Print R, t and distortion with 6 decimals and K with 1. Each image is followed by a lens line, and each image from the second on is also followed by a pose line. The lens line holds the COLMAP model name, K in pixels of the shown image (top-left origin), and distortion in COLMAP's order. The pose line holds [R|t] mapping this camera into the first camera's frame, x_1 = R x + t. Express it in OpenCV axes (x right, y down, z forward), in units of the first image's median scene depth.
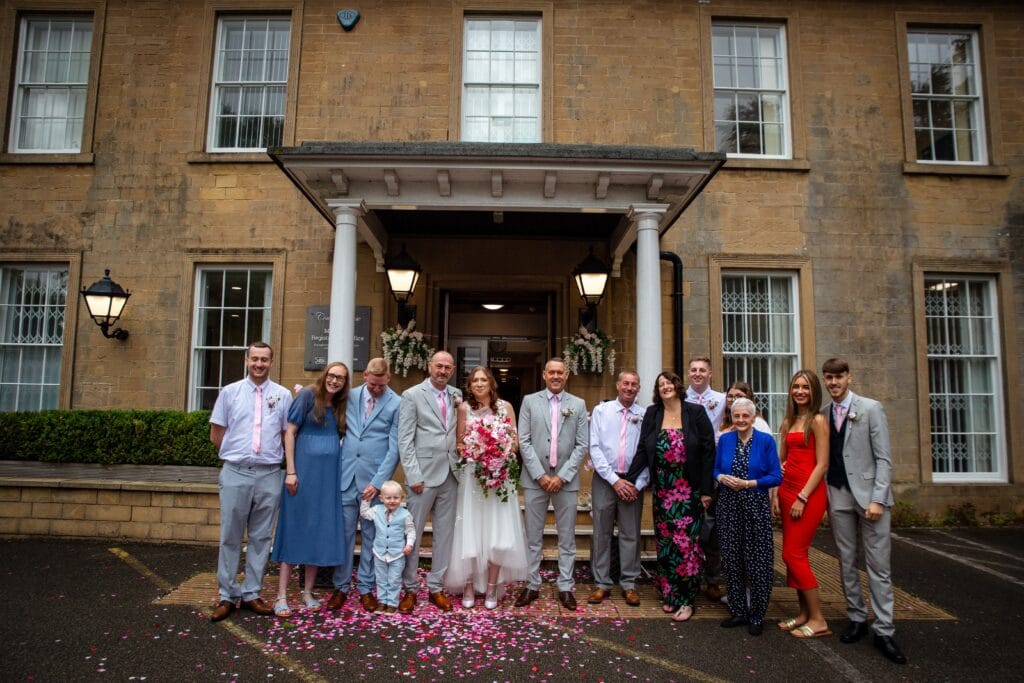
lens RADIAL K [[710.7, 0, 512.0], [0, 710.7, 341.5], [0, 0, 1]] dist [-0.157417, 0.133634]
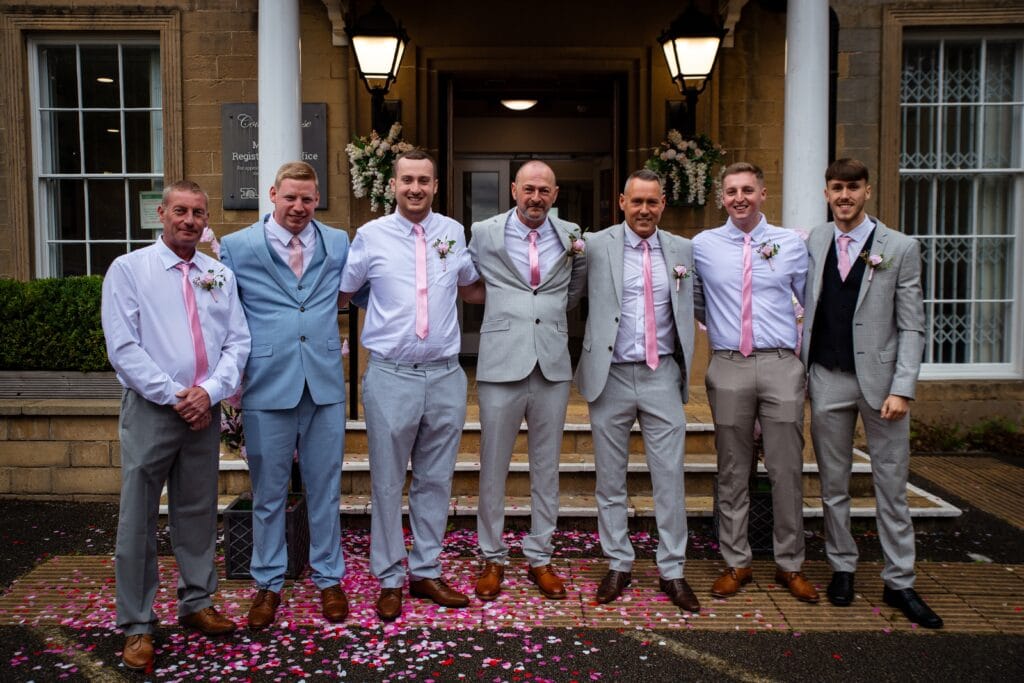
lens RADIAL K [[1019.8, 0, 512.0], [0, 1019.8, 341.5], [0, 0, 1]] dist [-0.014387, 0.025518]
pose [[0.999682, -0.013370, -0.021404, -0.023156], [0.016745, 0.985947, 0.166218, 0.010673], [0.018881, -0.166523, 0.985857, 0.096963]]
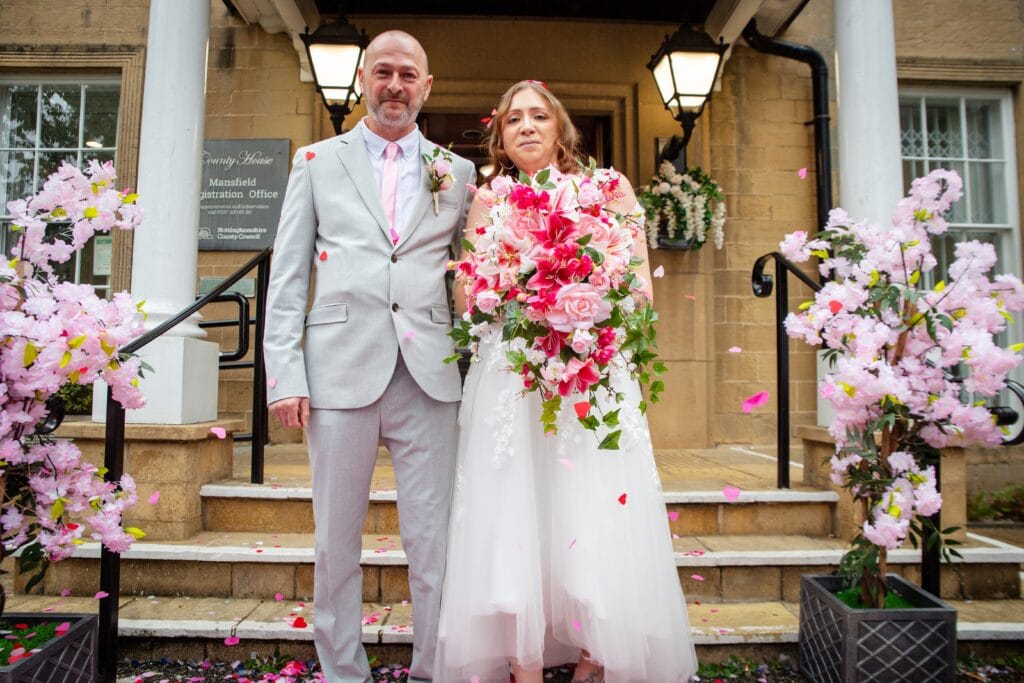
lens RADIAL K [[710.7, 0, 512.0], [0, 710.7, 341.5], [0, 0, 1]] dist [-0.157417, 0.133634]
pose [[0.999970, -0.007617, 0.001438, -0.022826], [0.007564, 0.999396, 0.033915, 0.097460], [-0.001695, -0.033903, 0.999424, 0.436868]]
